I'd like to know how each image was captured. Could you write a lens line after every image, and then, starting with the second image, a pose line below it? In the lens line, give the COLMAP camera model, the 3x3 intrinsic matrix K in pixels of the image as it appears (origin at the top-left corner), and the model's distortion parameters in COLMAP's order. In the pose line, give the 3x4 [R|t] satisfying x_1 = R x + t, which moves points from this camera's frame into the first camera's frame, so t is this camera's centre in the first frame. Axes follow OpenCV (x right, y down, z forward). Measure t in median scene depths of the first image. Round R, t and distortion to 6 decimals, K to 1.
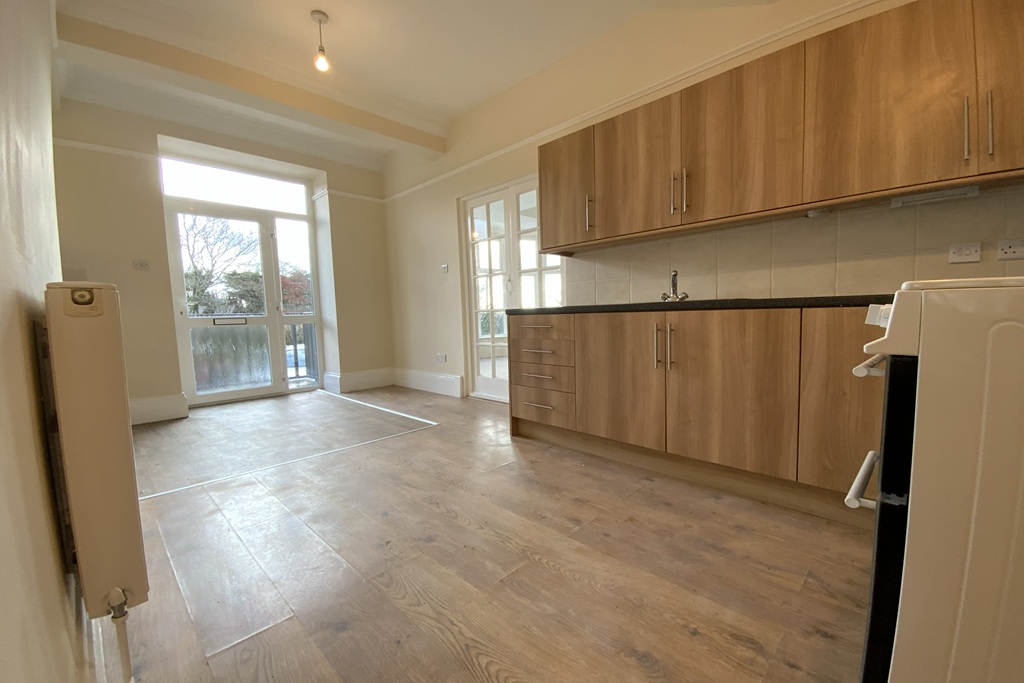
lens RADIAL K [[420.5, 0, 514.3], [0, 420.5, 342.5], [0, 0, 1]] dist [0.009803, -0.001034]
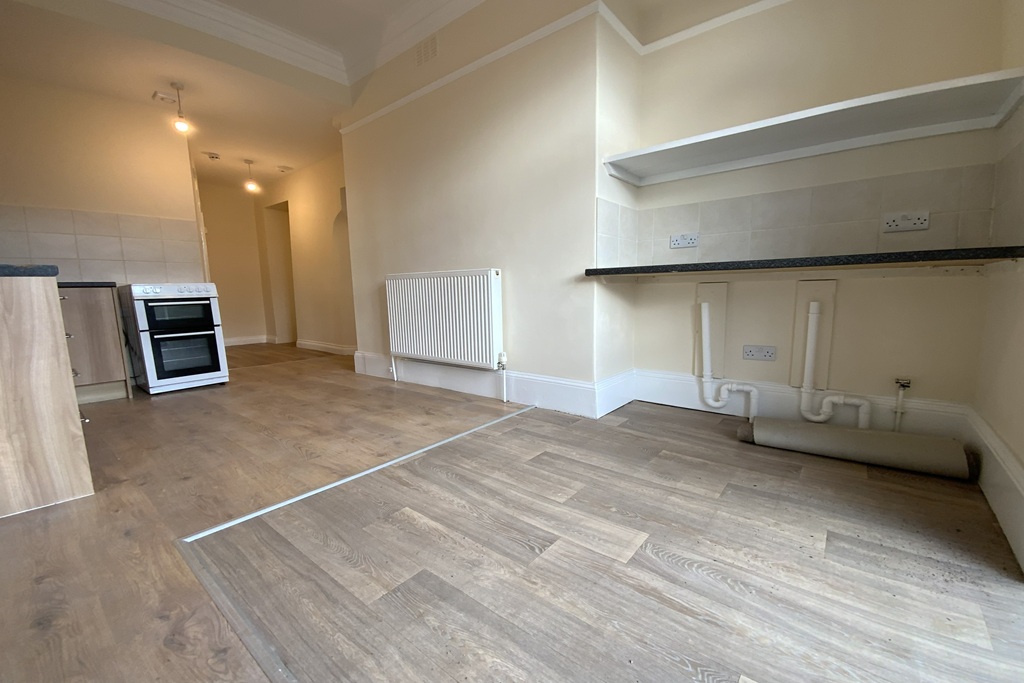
lens RADIAL K [[420.5, 0, 511.8], [0, 420.5, 346.2], [0, 0, 1]] dist [0.009803, -0.001034]
pose [[-0.996750, 0.045282, -0.066631, -0.748811], [0.028729, 0.972496, 0.231142, -0.127995], [0.075265, 0.228476, -0.970636, 2.124431]]
